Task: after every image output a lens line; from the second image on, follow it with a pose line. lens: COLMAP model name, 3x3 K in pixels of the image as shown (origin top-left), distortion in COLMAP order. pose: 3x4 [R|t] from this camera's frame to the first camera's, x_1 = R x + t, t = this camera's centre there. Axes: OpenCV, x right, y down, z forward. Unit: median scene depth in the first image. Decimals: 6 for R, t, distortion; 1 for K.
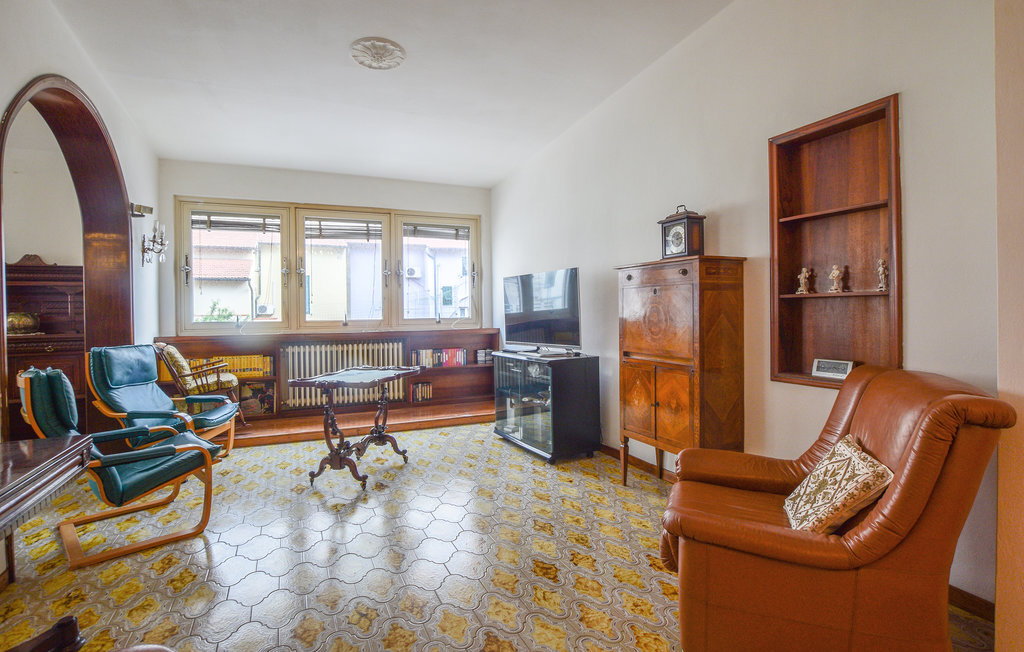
lens RADIAL K [[494.6, 0, 501.7], [0, 494.6, 310.6], [0, 0, 1]] dist [-0.006795, -0.001266]
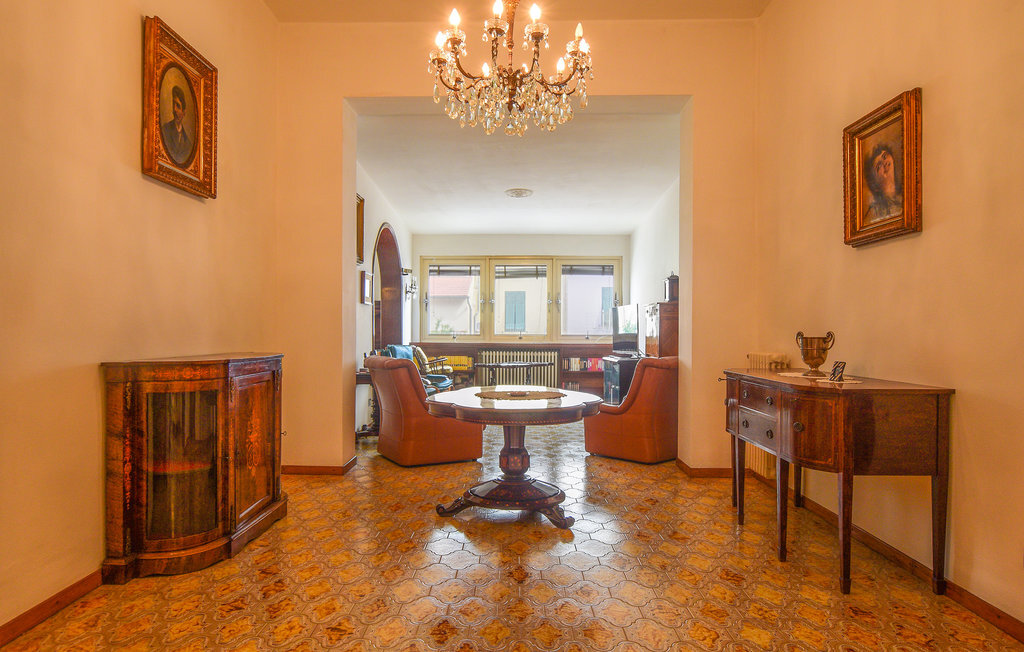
lens RADIAL K [[631.4, 0, 511.0], [0, 631.4, 326.6], [0, 0, 1]] dist [0.000662, 0.000007]
pose [[0.916611, 0.013859, -0.399540, 0.429833], [-0.015677, 0.999876, -0.001283, -0.002469], [0.399473, 0.007439, 0.916715, -0.761020]]
